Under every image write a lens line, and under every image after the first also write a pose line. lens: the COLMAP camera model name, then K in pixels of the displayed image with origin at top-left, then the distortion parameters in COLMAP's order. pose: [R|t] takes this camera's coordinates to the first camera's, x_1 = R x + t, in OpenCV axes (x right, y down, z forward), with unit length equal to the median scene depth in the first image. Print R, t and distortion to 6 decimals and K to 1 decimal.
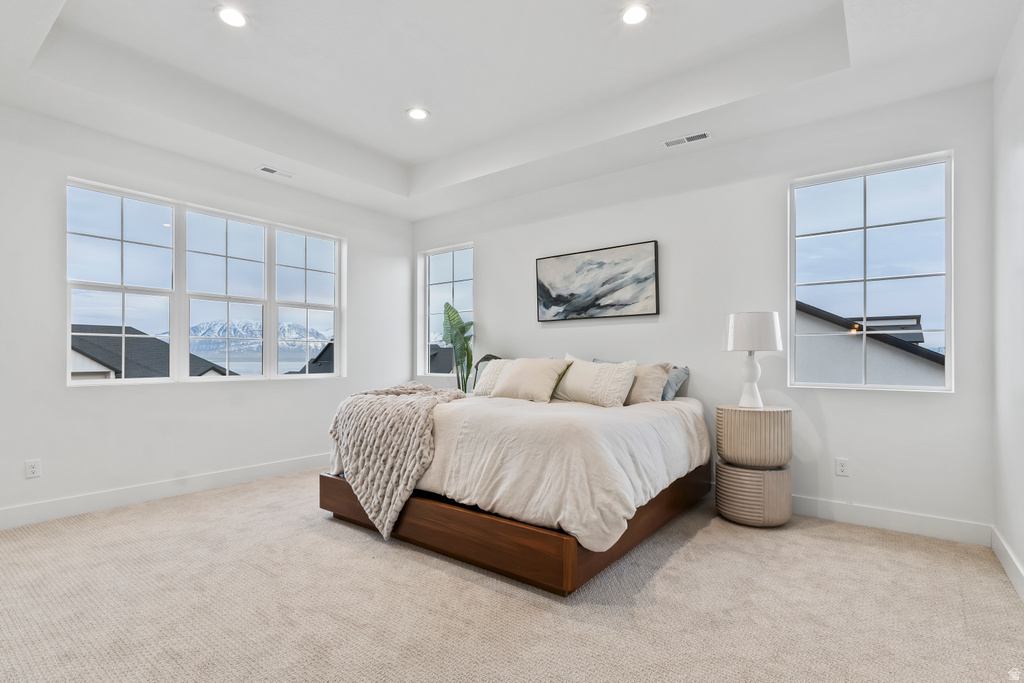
lens RADIAL K [[489.2, 0, 506.7], [0, 489.2, 356.9], [0, 0, 1]] dist [0.008021, -0.000134]
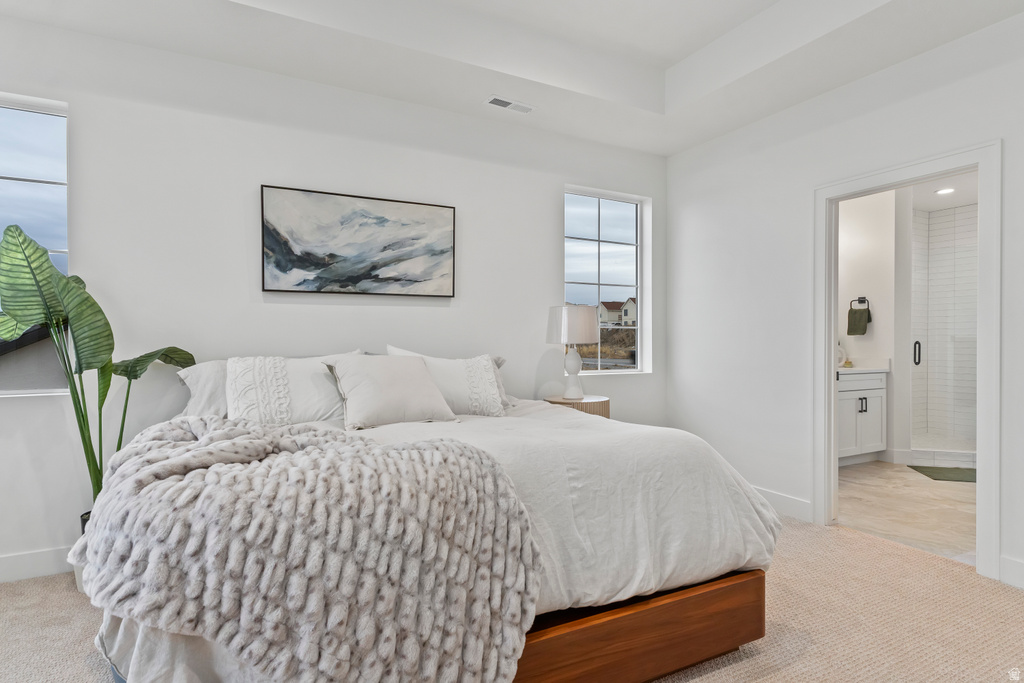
lens RADIAL K [[538.9, 0, 509.8], [0, 538.9, 340.9], [0, 0, 1]] dist [0.001835, -0.000411]
pose [[0.434048, 0.001375, 0.900889, -0.431286], [-0.000862, 0.999999, -0.001112, -0.011765], [-0.900890, -0.000294, 0.434048, 0.482985]]
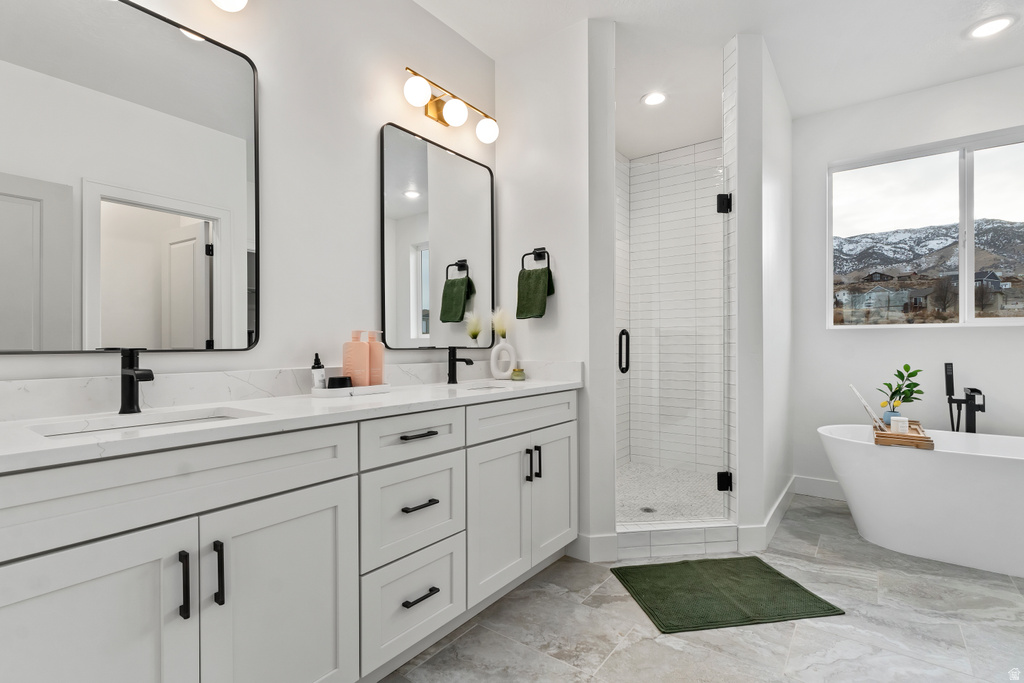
lens RADIAL K [[489.2, 0, 517.7], [0, 489.2, 342.7], [0, 0, 1]] dist [0.008021, -0.000134]
pose [[-0.009400, 0.005899, 0.999938, -0.231120], [0.004565, 0.999972, -0.005856, -0.007838], [-0.999945, 0.004510, -0.009427, 0.446446]]
